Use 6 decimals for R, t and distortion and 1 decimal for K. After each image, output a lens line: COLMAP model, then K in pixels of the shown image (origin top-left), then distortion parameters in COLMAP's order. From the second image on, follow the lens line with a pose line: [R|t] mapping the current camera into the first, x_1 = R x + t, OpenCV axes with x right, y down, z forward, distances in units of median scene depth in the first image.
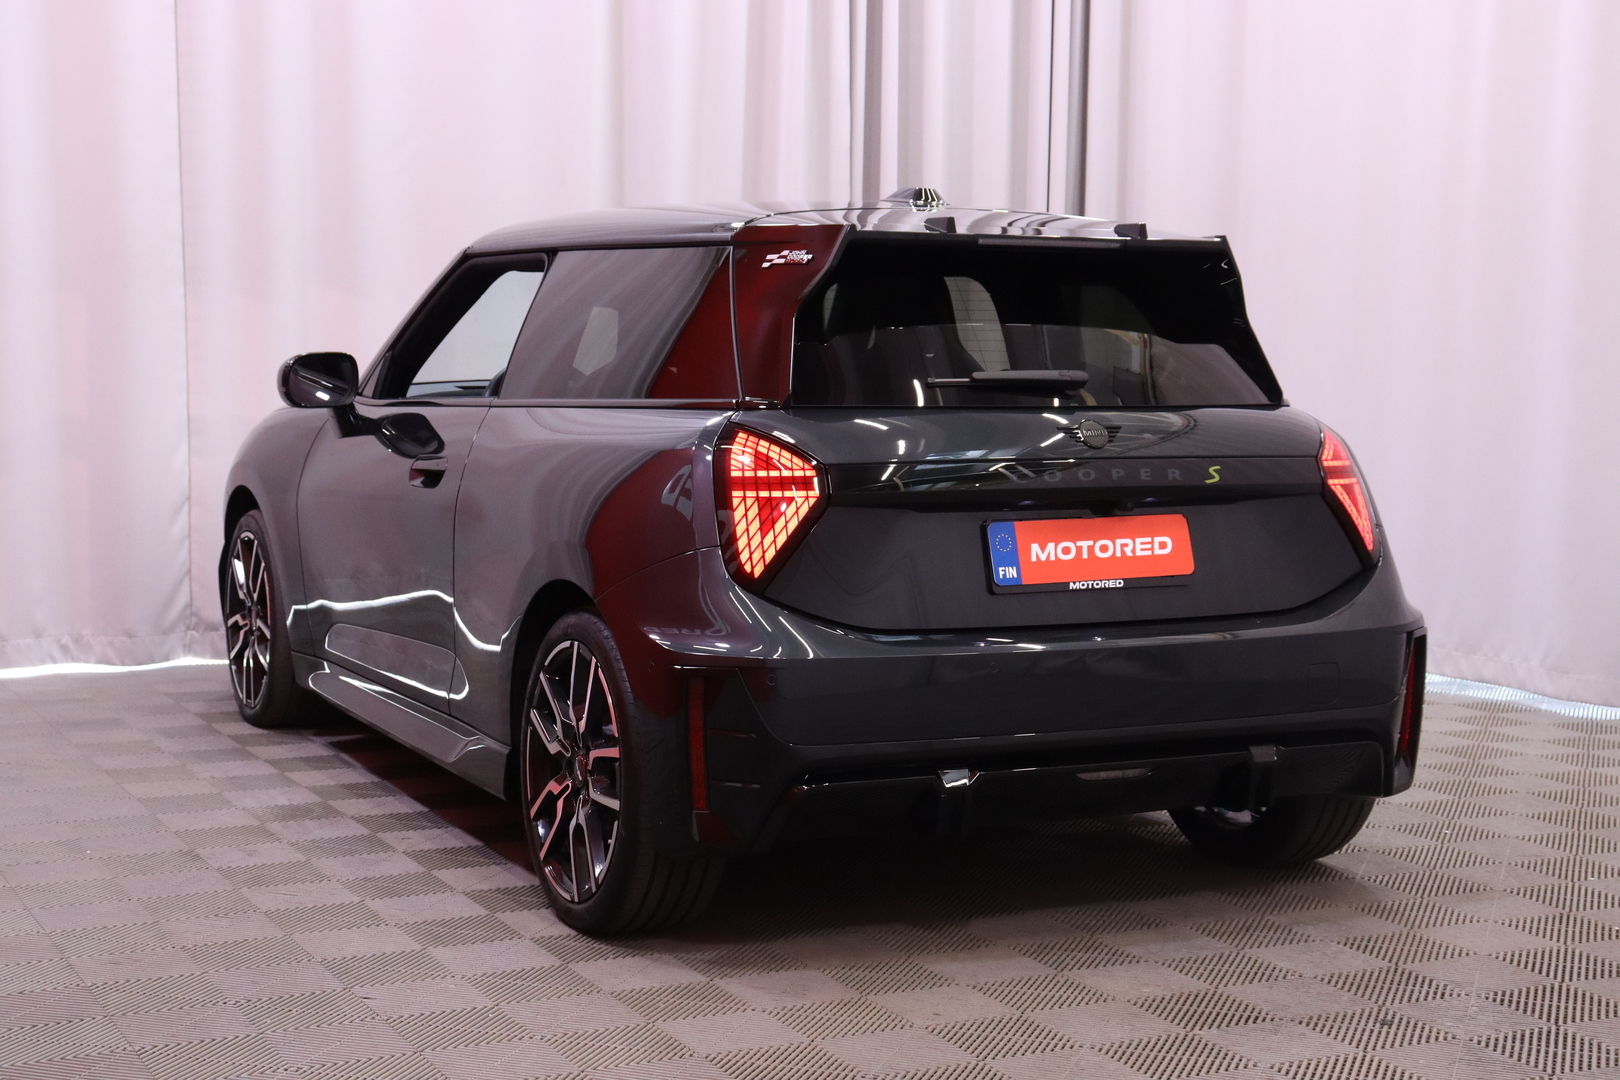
lens RADIAL K [[2653.3, 0, 813.5], [0, 2653.3, 532.0], [0, 0, 1]] dist [0.180684, 0.000000]
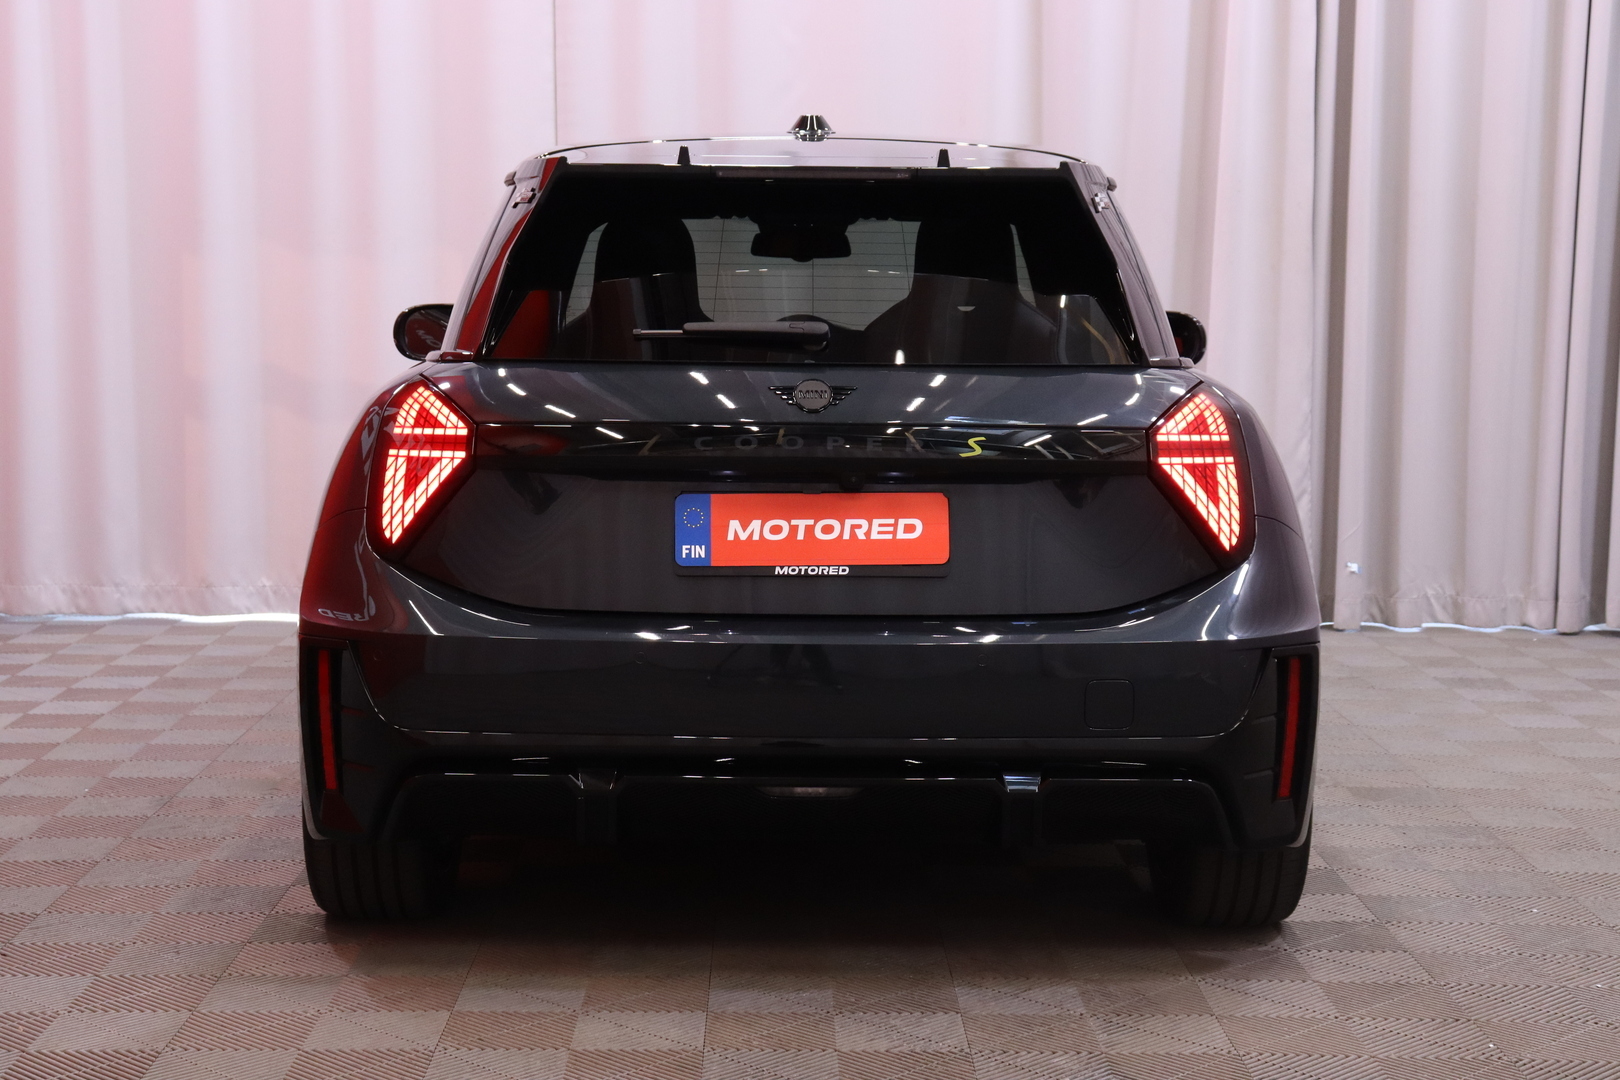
lens RADIAL K [[2653.3, 0, 798.3], [0, 2653.3, 542.4], [0, 0, 1]] dist [0.180684, 0.000000]
pose [[0.886462, 0.044279, -0.460679, 0.501809], [-0.034899, 0.998974, 0.028863, -0.014139], [0.461484, -0.009509, 0.887097, 0.234756]]
